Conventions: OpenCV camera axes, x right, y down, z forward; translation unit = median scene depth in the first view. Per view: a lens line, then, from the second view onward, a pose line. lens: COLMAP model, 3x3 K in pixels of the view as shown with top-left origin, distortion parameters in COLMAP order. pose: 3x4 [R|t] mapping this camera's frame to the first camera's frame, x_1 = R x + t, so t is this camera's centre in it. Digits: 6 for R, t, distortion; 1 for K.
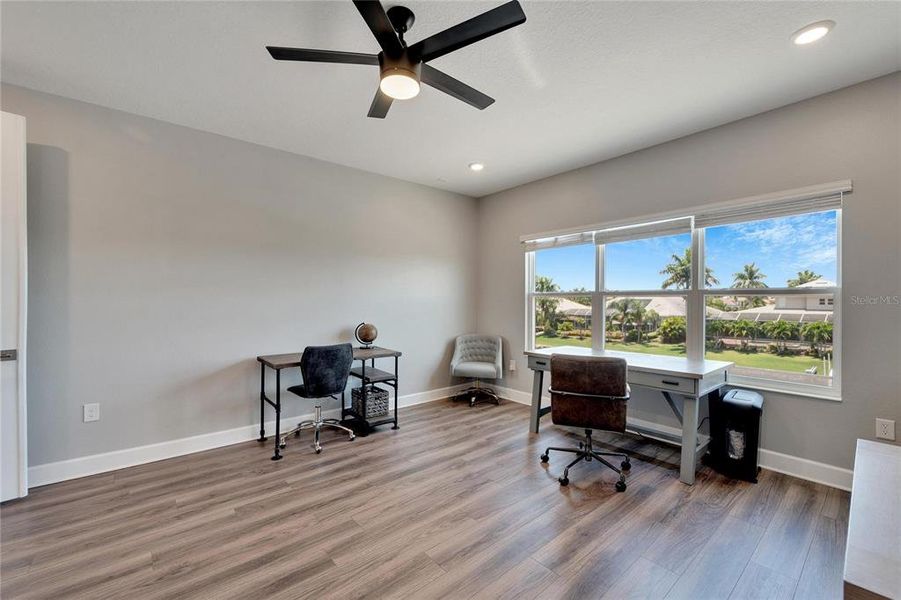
lens RADIAL K [[363.7, 0, 443.7], [0, 363.7, 305.4], [0, 0, 1]] dist [-0.001432, -0.000653]
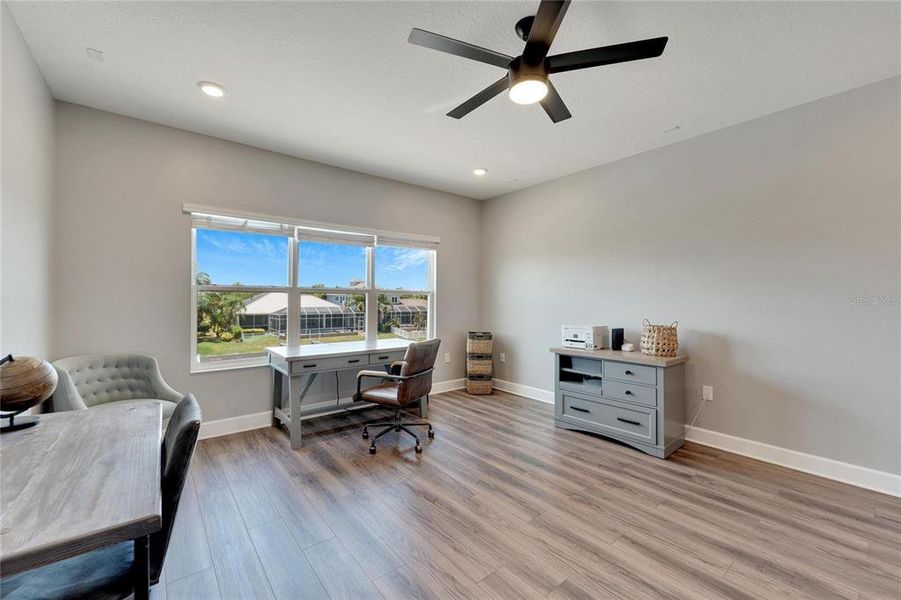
lens RADIAL K [[363.7, 0, 444.1], [0, 363.7, 296.0], [0, 0, 1]] dist [-0.001432, -0.000653]
pose [[0.028803, 0.008634, 0.999548, -0.755028], [0.007427, 0.999933, -0.008851, -0.003112], [-0.999558, 0.007678, 0.028737, 0.777837]]
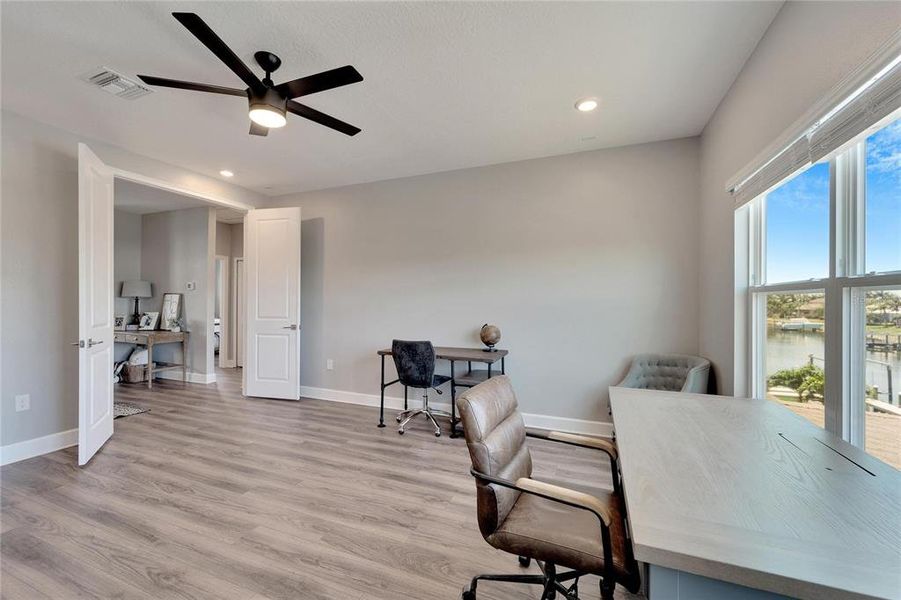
lens RADIAL K [[363.7, 0, 453.8], [0, 363.7, 301.6], [0, 0, 1]] dist [-0.001432, -0.000653]
pose [[0.488385, 0.005449, -0.872611, 0.773184], [-0.016009, 0.999868, -0.002716, -0.009221], [0.872482, 0.015296, 0.488407, 0.616513]]
